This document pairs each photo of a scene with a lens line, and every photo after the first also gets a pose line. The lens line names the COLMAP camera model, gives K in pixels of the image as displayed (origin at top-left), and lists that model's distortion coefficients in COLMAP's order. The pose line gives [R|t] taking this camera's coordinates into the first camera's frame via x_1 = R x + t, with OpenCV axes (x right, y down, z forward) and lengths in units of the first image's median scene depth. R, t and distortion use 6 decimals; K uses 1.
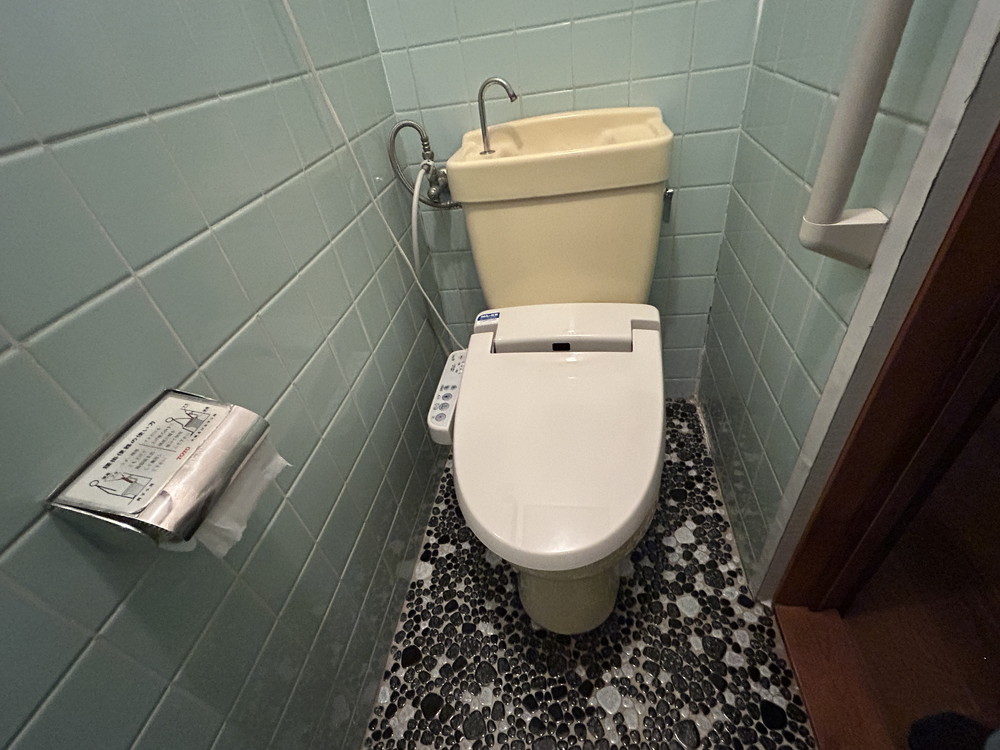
lens RADIAL K [[463.5, 0, 502.1], [0, 463.5, 372.0], [0, 0, 1]] dist [0.001748, 0.001010]
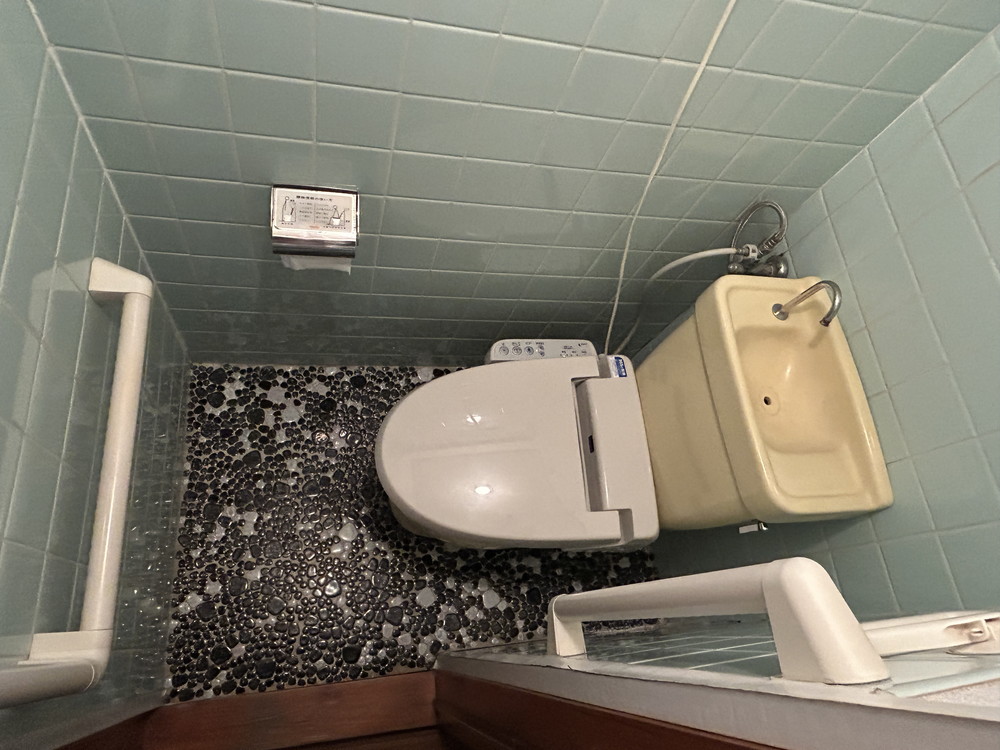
lens RADIAL K [[649.5, 0, 502.9], [0, 649.5, 372.3], [0, 0, 1]] dist [0.003401, -0.007181]
pose [[0.194379, 0.959442, -0.204174, 0.237133], [-0.799924, 0.275511, 0.533119, -0.719672], [0.567749, 0.059697, 0.821034, -0.290104]]
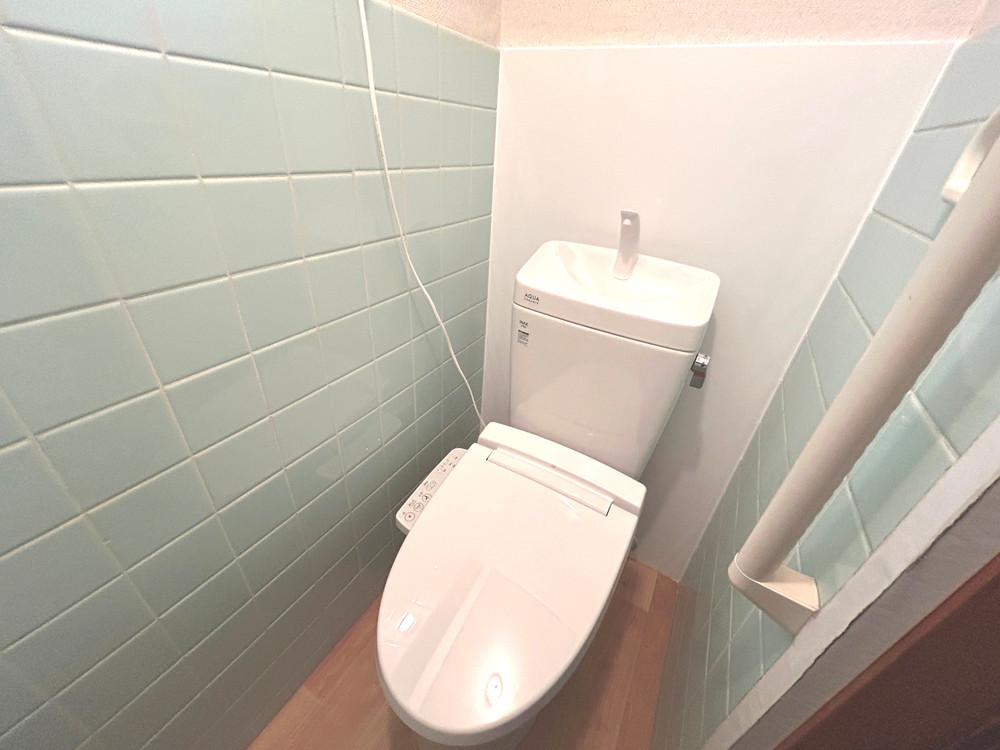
lens RADIAL K [[397.7, 0, 498.5], [0, 397.7, 375.9], [0, 0, 1]] dist [-0.002435, -0.000028]
pose [[0.908779, 0.354522, -0.220080, 0.144844], [-0.375942, 0.924489, -0.063143, -0.247812], [0.181076, 0.140121, 0.973436, 0.035201]]
